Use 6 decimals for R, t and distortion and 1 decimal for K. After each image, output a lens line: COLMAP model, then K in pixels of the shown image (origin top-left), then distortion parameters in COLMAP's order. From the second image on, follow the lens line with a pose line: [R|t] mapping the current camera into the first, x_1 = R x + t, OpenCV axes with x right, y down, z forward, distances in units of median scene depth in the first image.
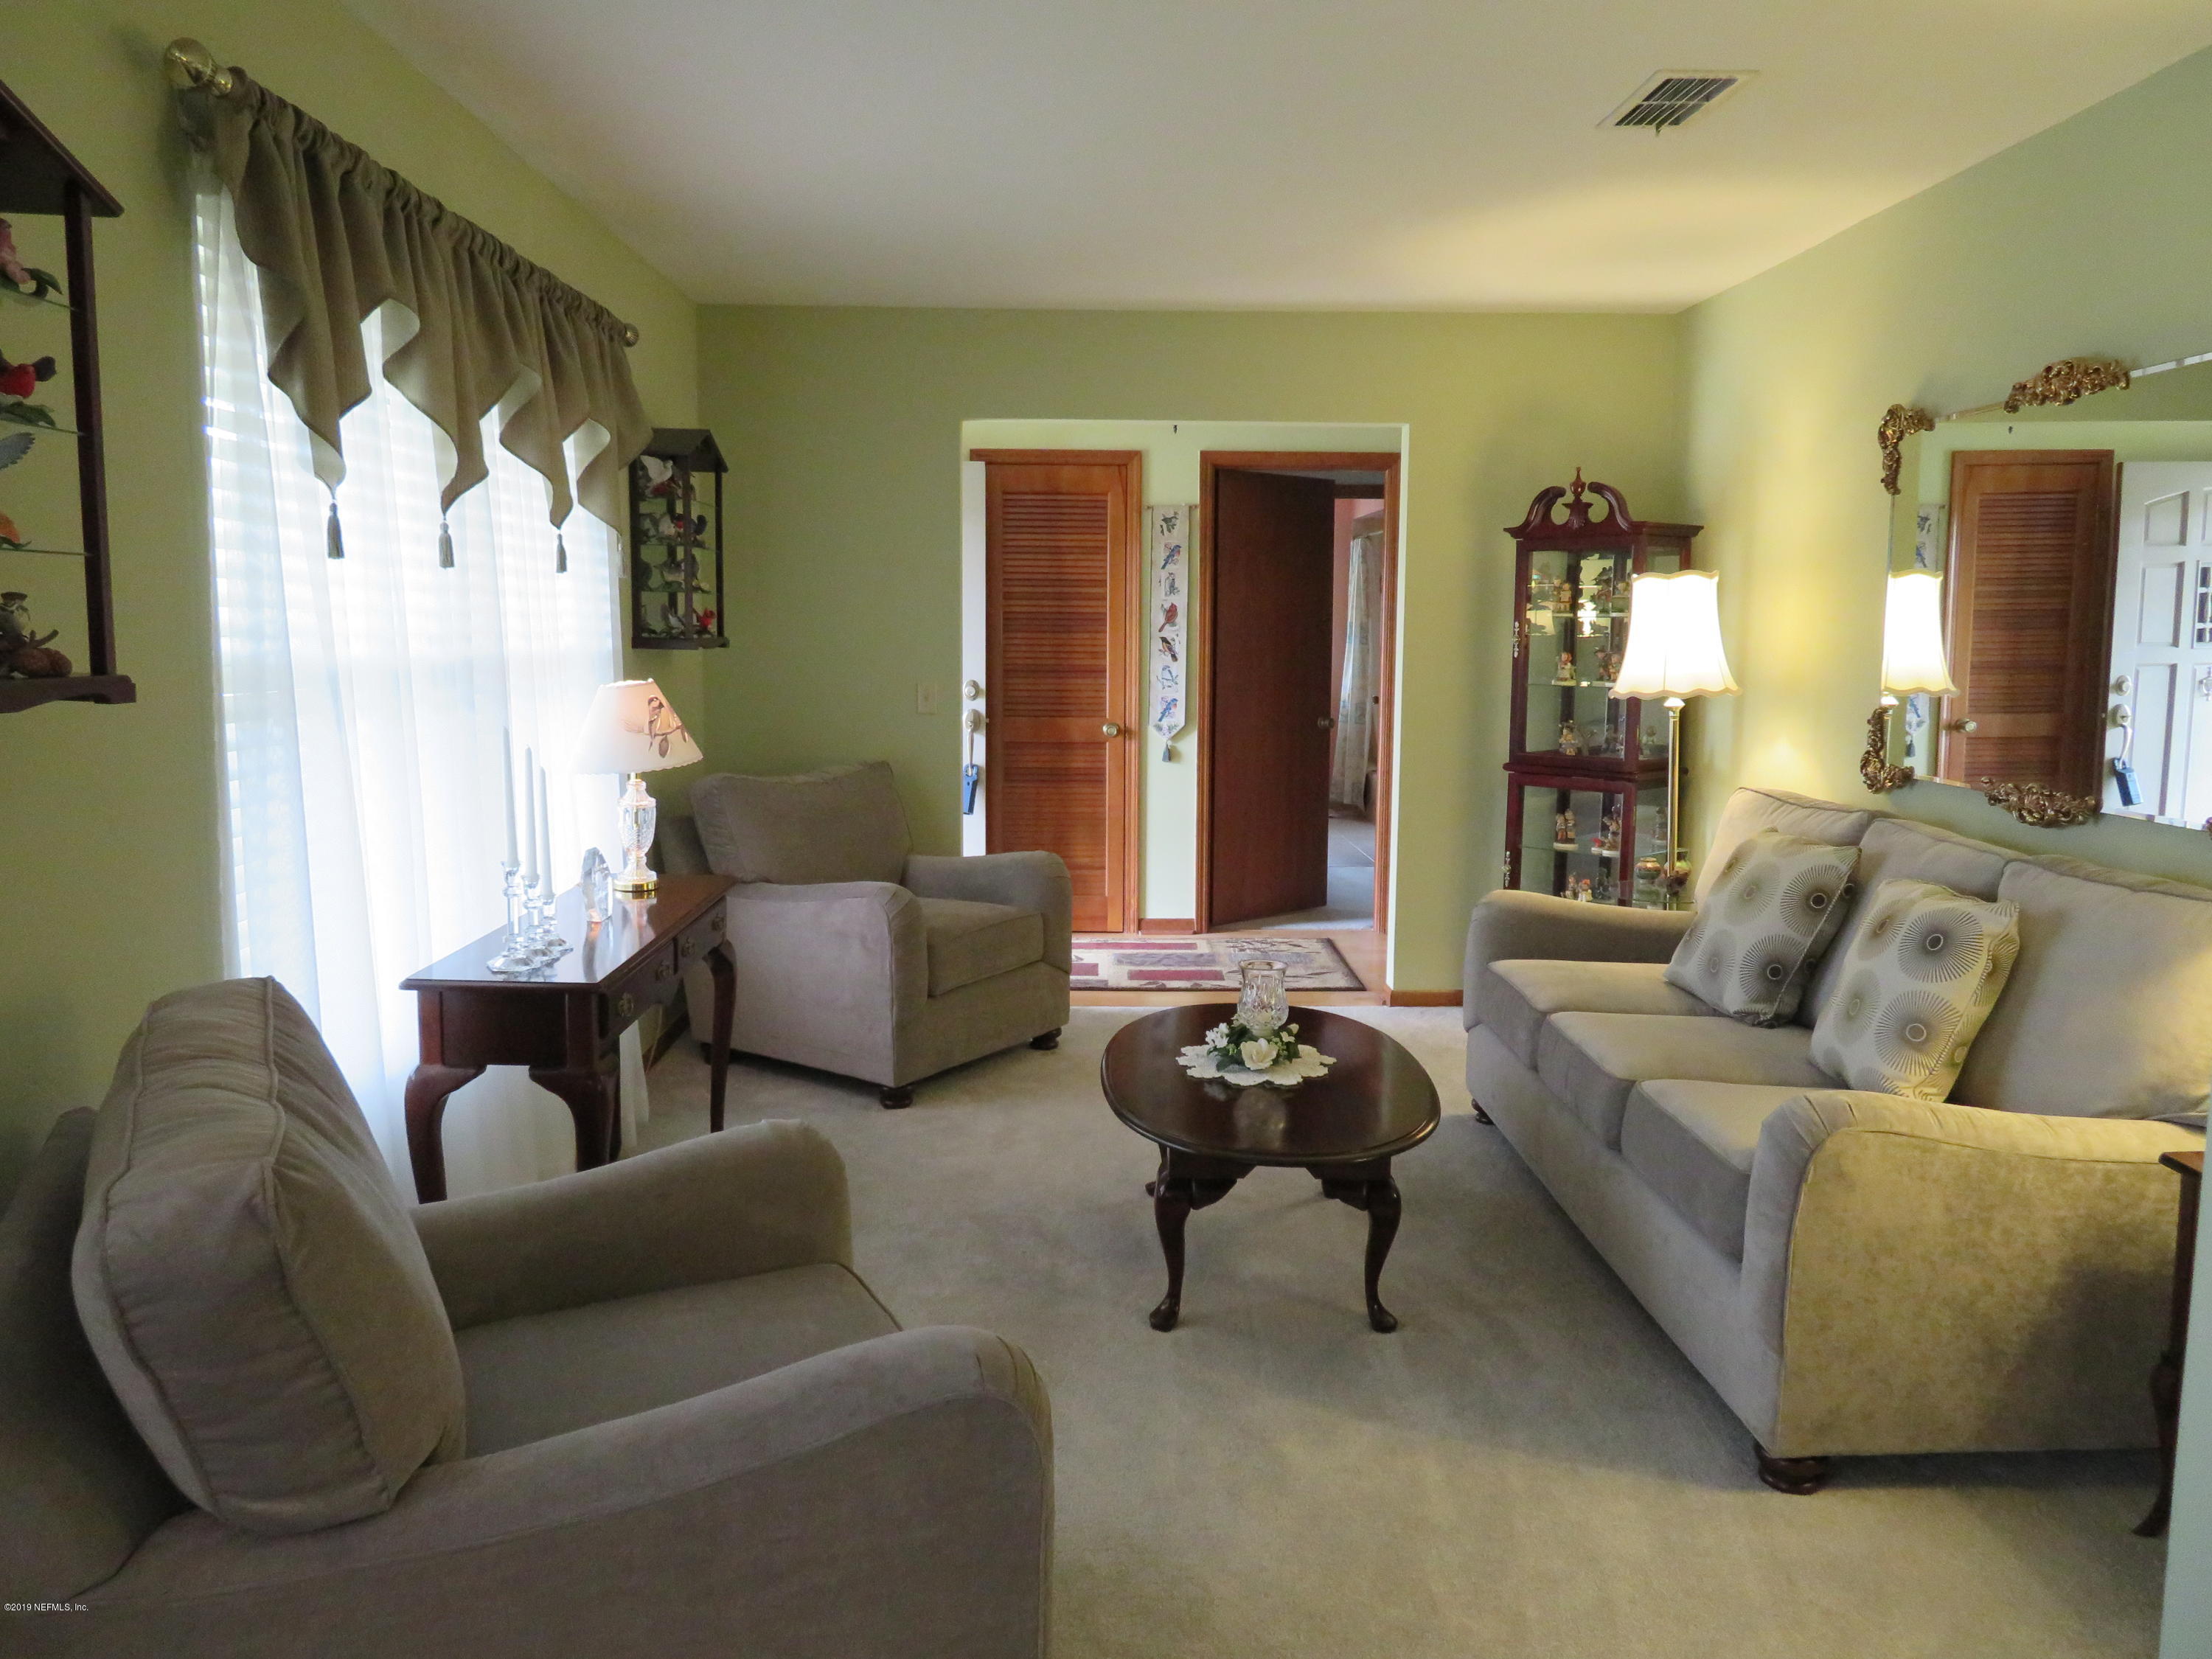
lens RADIAL K [[1580.6, 0, 1101.9], [0, 1580.6, 830.9], [0, 0, 1]] dist [-0.002970, 0.001786]
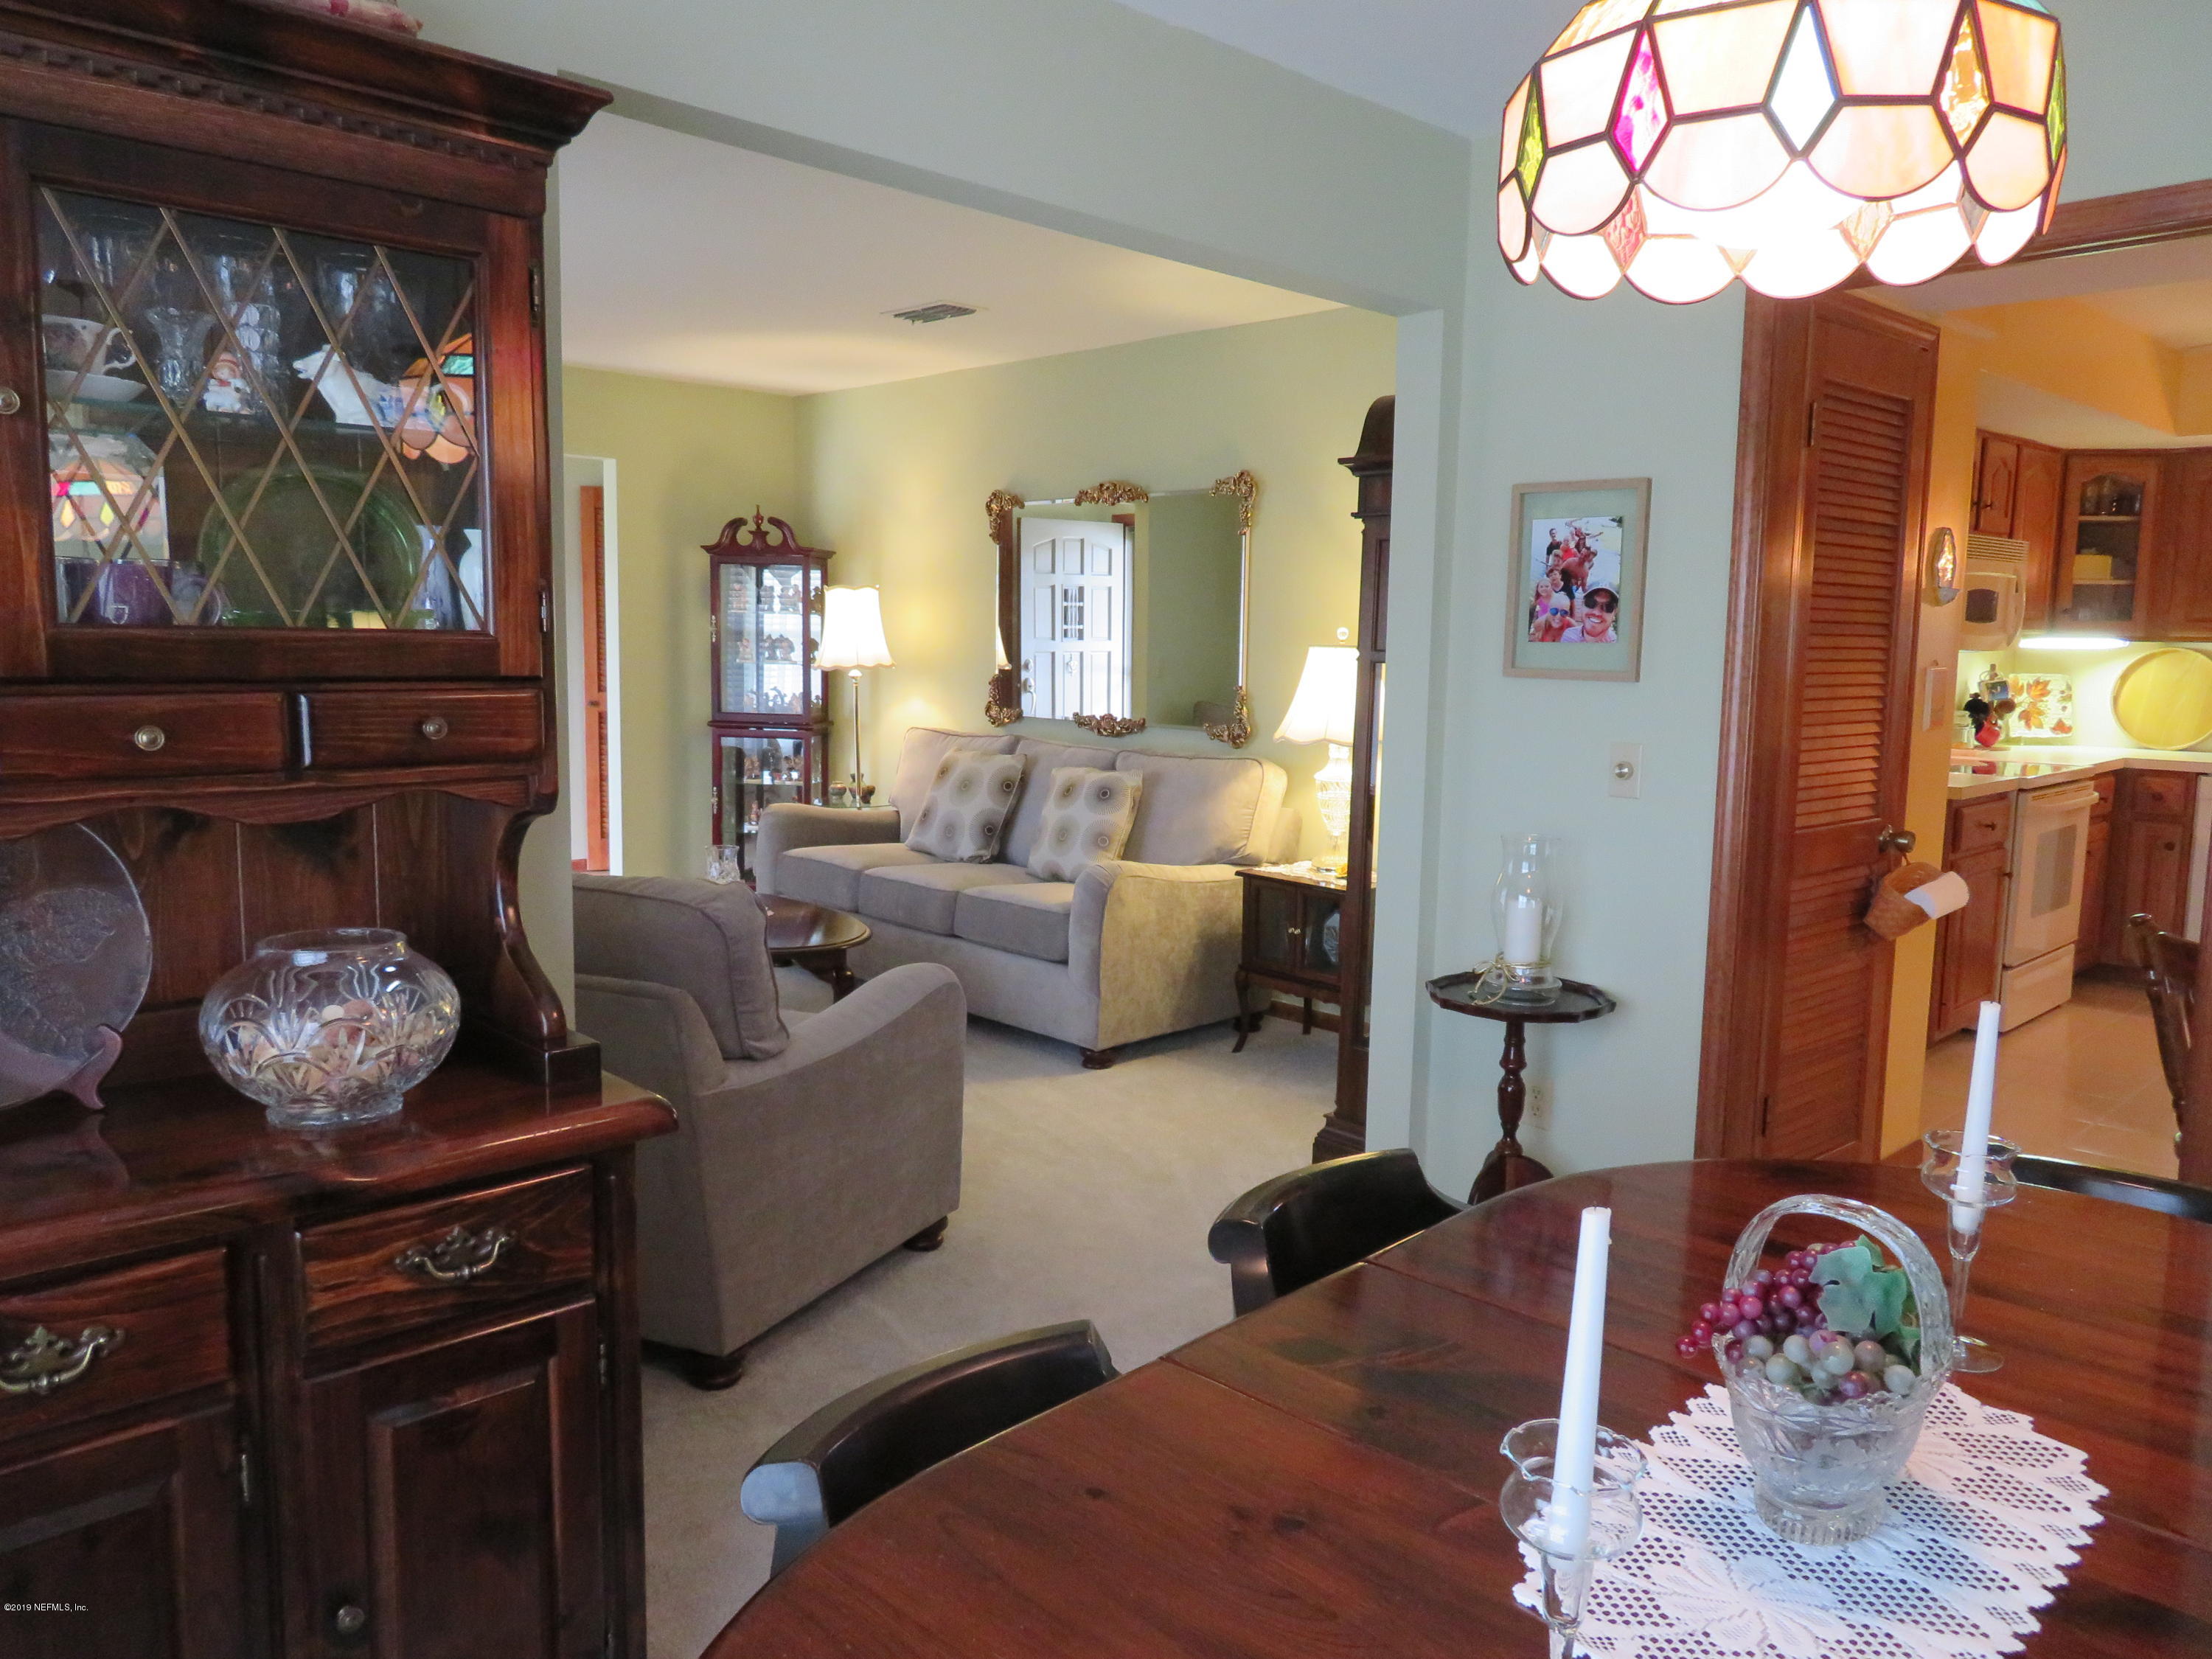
lens RADIAL K [[1580.6, 0, 1109.9], [0, 1580.6, 831.5], [0, 0, 1]] dist [-0.002970, 0.001786]
pose [[0.741587, -0.070076, 0.667186, -0.598793], [0.066756, 0.997302, 0.030549, 0.048102], [-0.667527, 0.021884, 0.744264, -0.332203]]
